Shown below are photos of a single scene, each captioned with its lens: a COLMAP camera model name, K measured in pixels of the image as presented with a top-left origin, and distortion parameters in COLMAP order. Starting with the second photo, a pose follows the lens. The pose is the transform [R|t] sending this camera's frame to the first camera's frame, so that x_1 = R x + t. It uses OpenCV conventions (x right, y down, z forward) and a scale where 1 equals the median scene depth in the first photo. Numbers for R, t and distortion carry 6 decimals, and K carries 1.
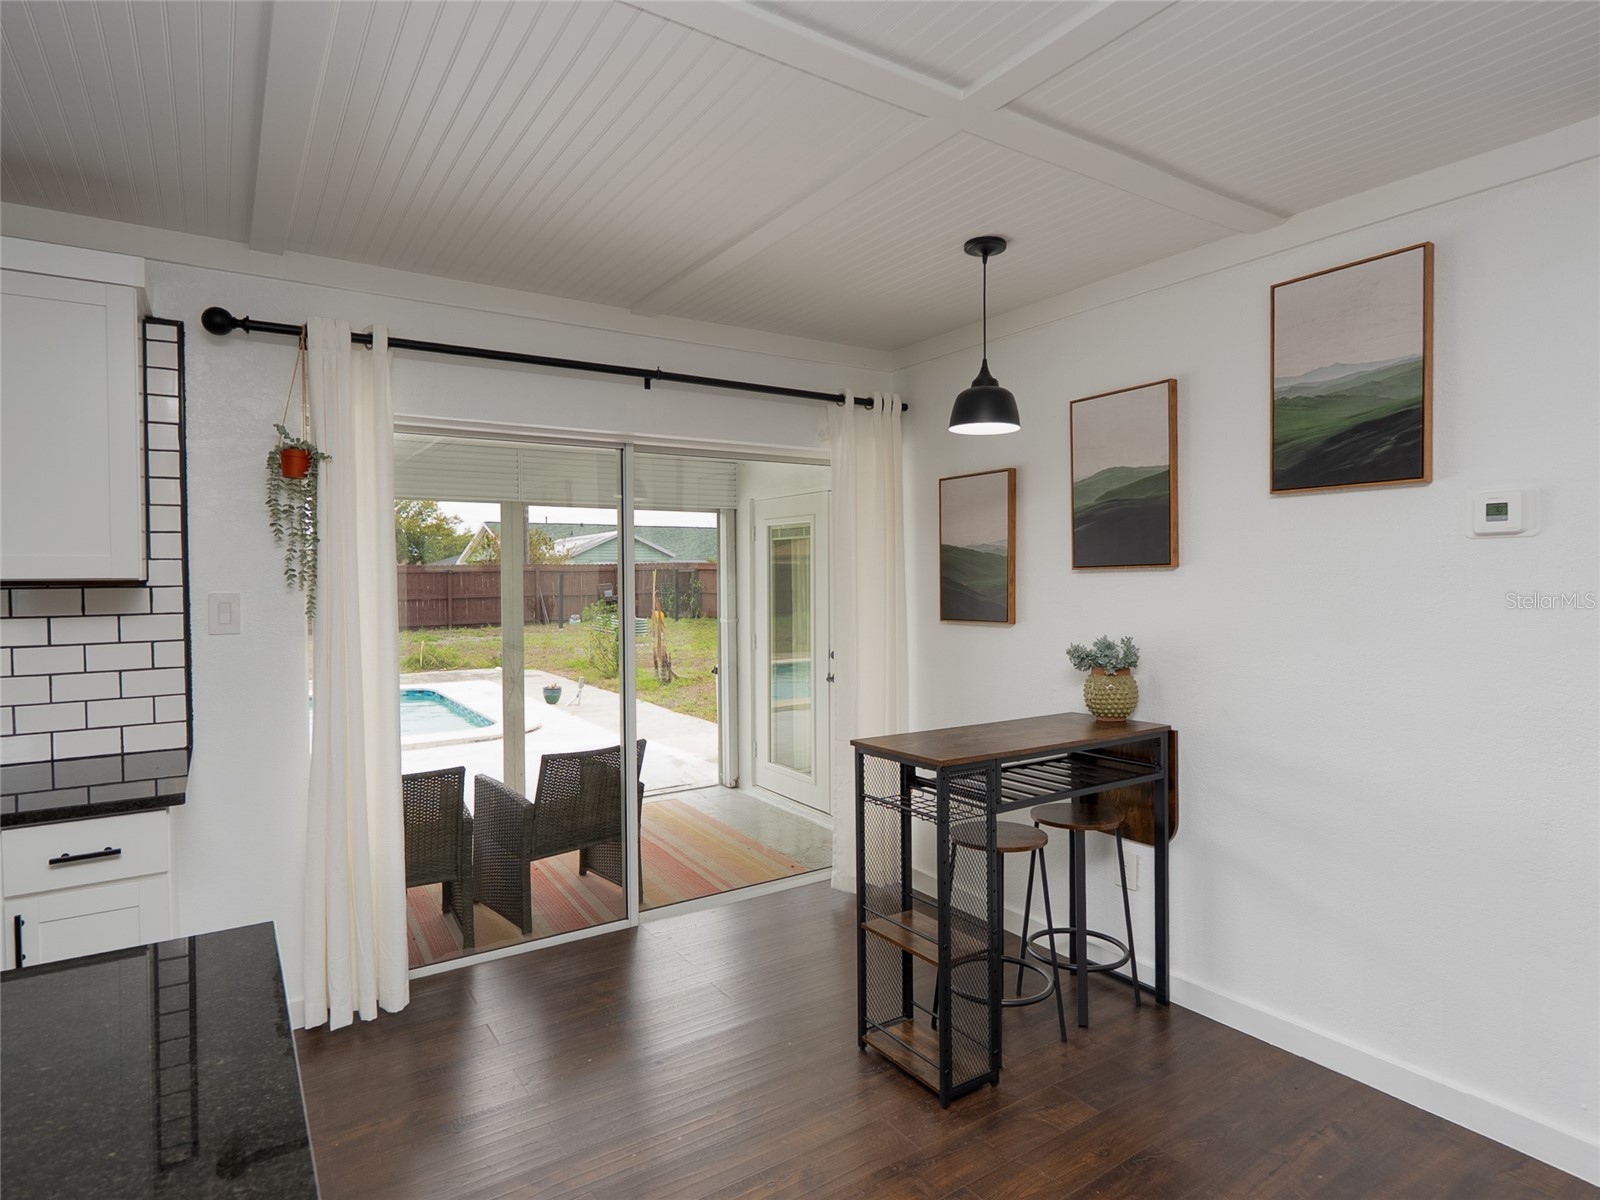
lens RADIAL K [[870.3, 0, 805.6], [0, 870.3, 597.0], [0, 0, 1]] dist [-0.005050, -0.000820]
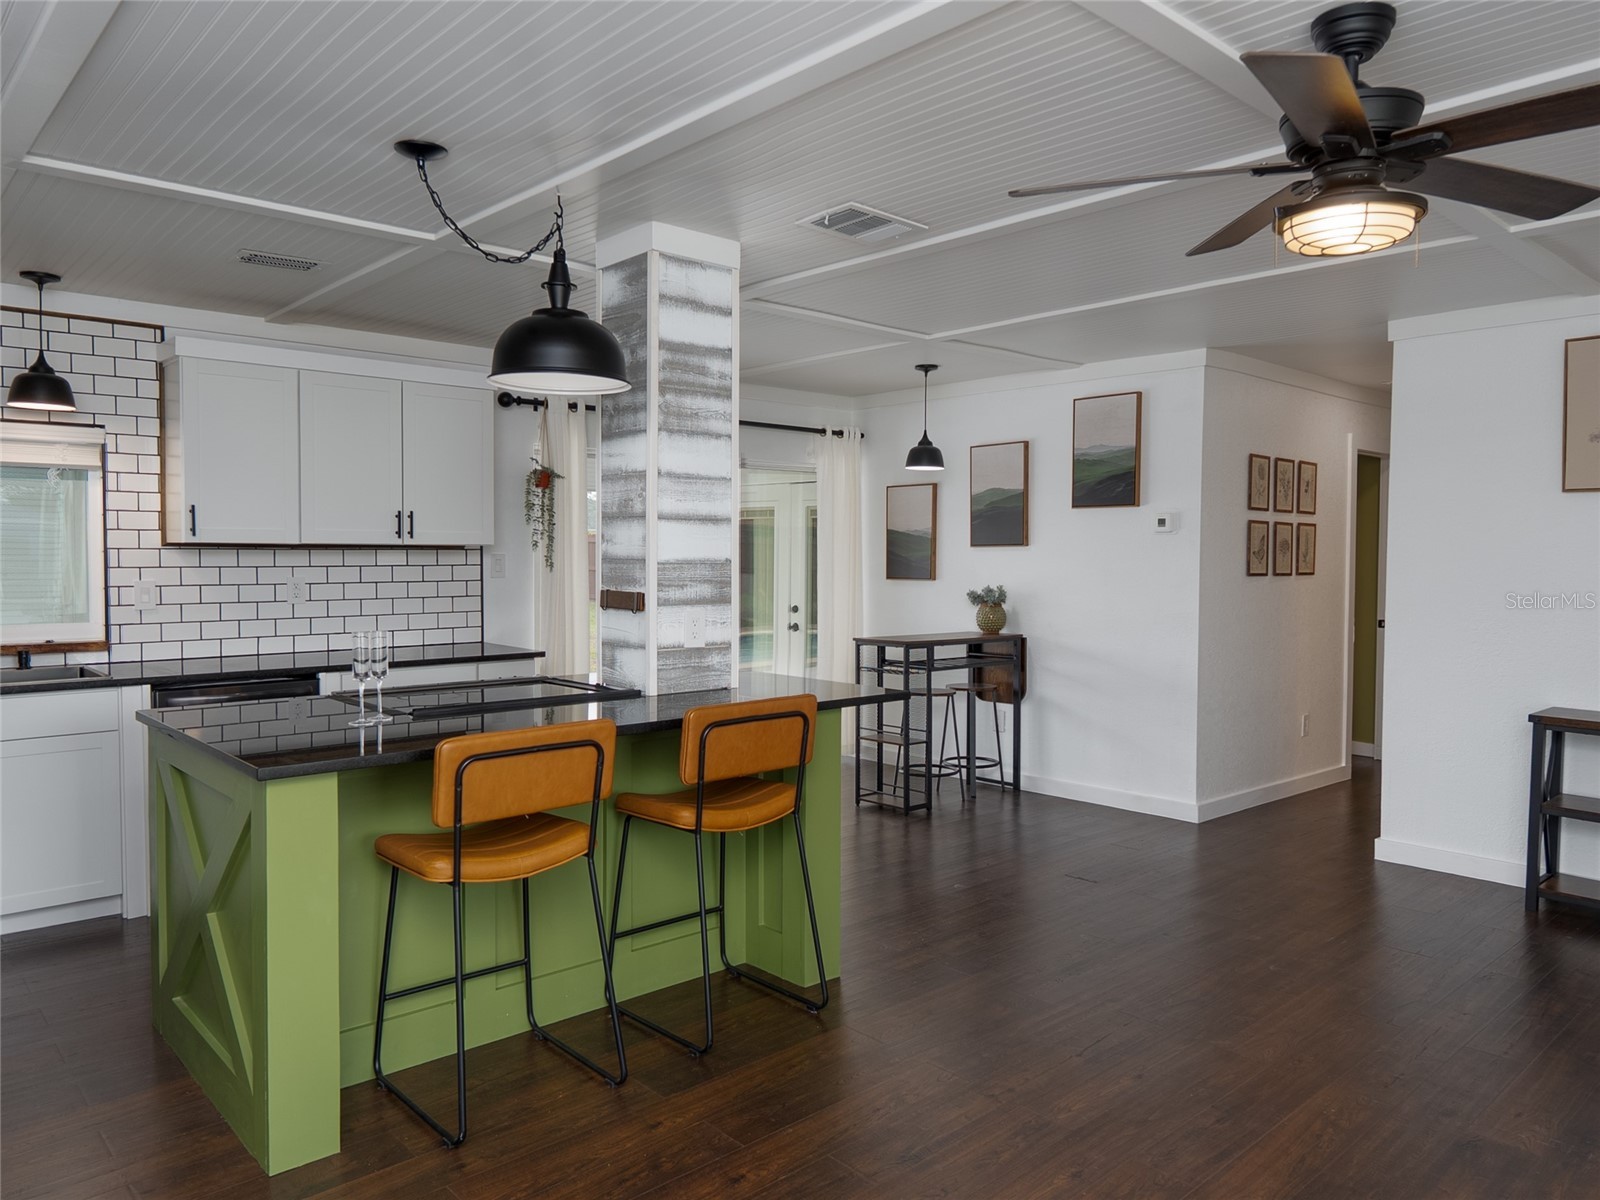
lens RADIAL K [[1118.0, 0, 800.0], [0, 1118.0, 600.0], [0, 0, 1]] dist [-0.002978, -0.001673]
pose [[0.989070, 0.006121, 0.147319, -0.371591], [-0.009071, 0.999771, 0.019362, 0.036149], [-0.147167, -0.020487, 0.988900, -1.202802]]
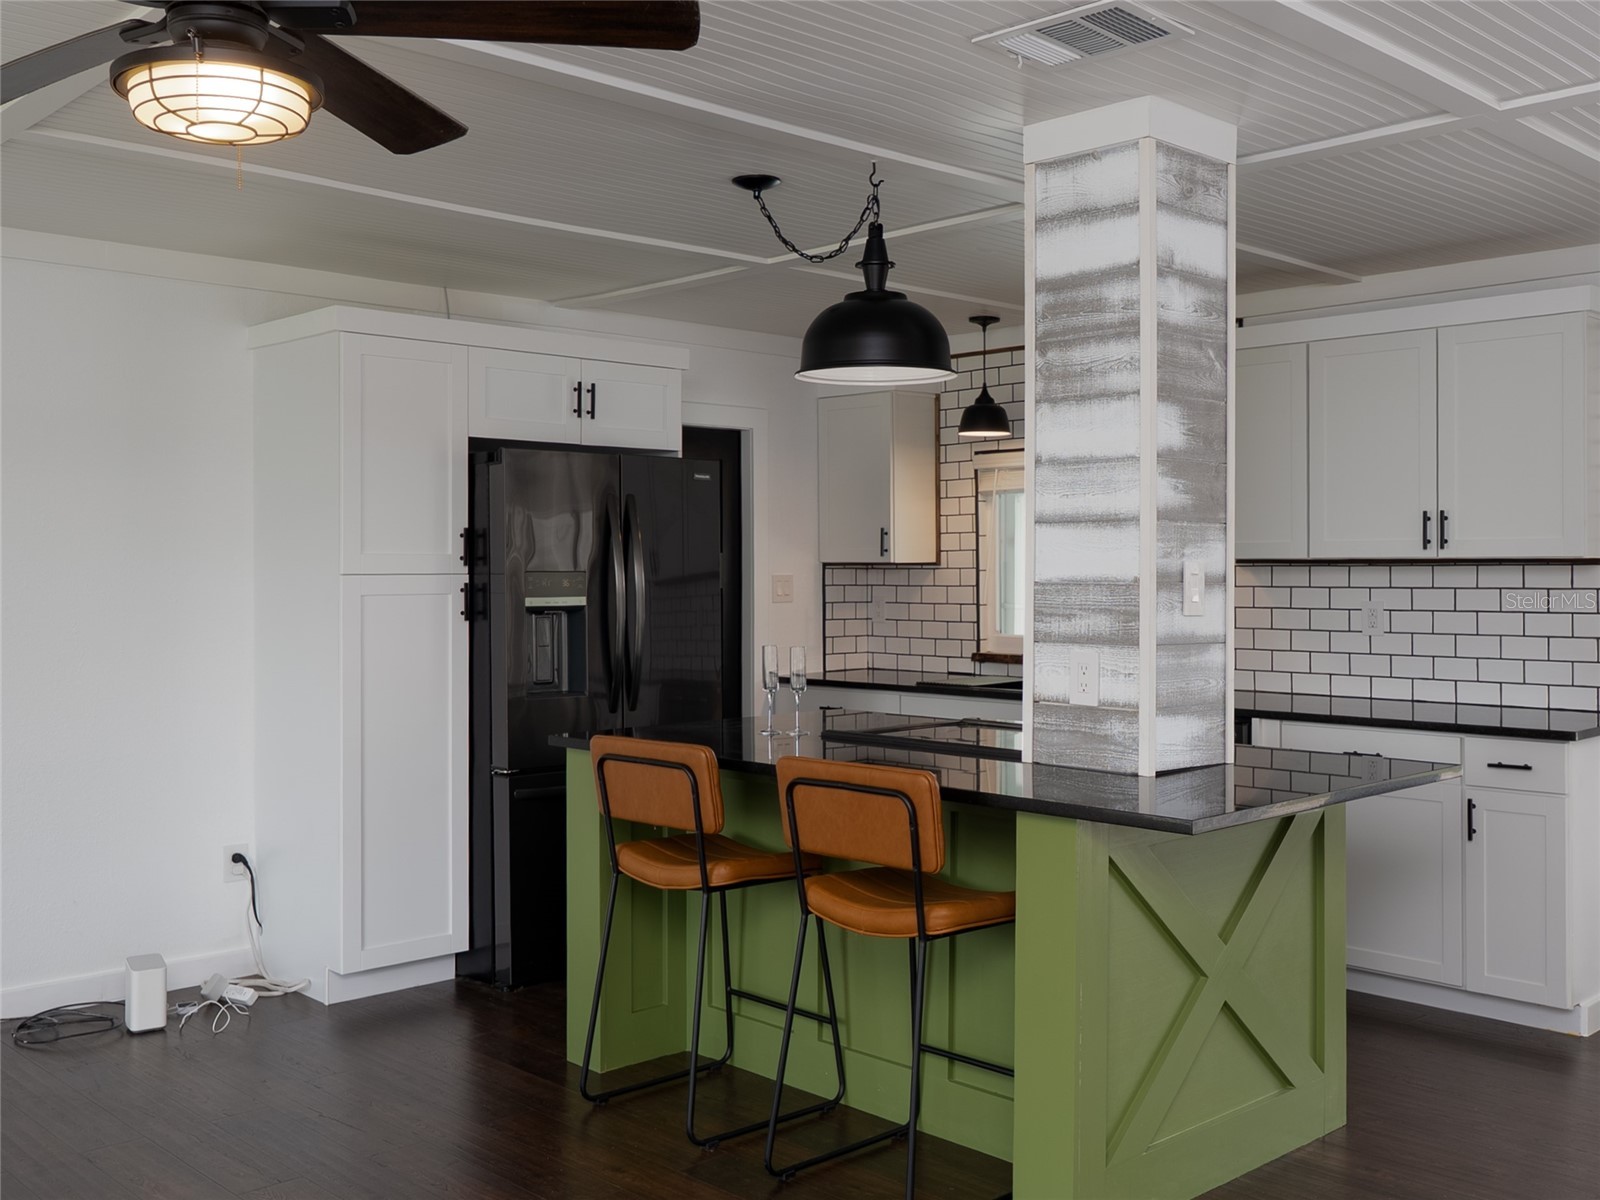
lens RADIAL K [[1579.1, 0, 801.2], [0, 1579.1, 584.4], [0, 0, 1]] dist [-0.001560, -0.004948]
pose [[0.169275, 0.018865, -0.985388, 0.933526], [-0.021207, 0.999655, 0.015495, 0.004603], [0.985341, 0.018274, 0.169616, -0.330398]]
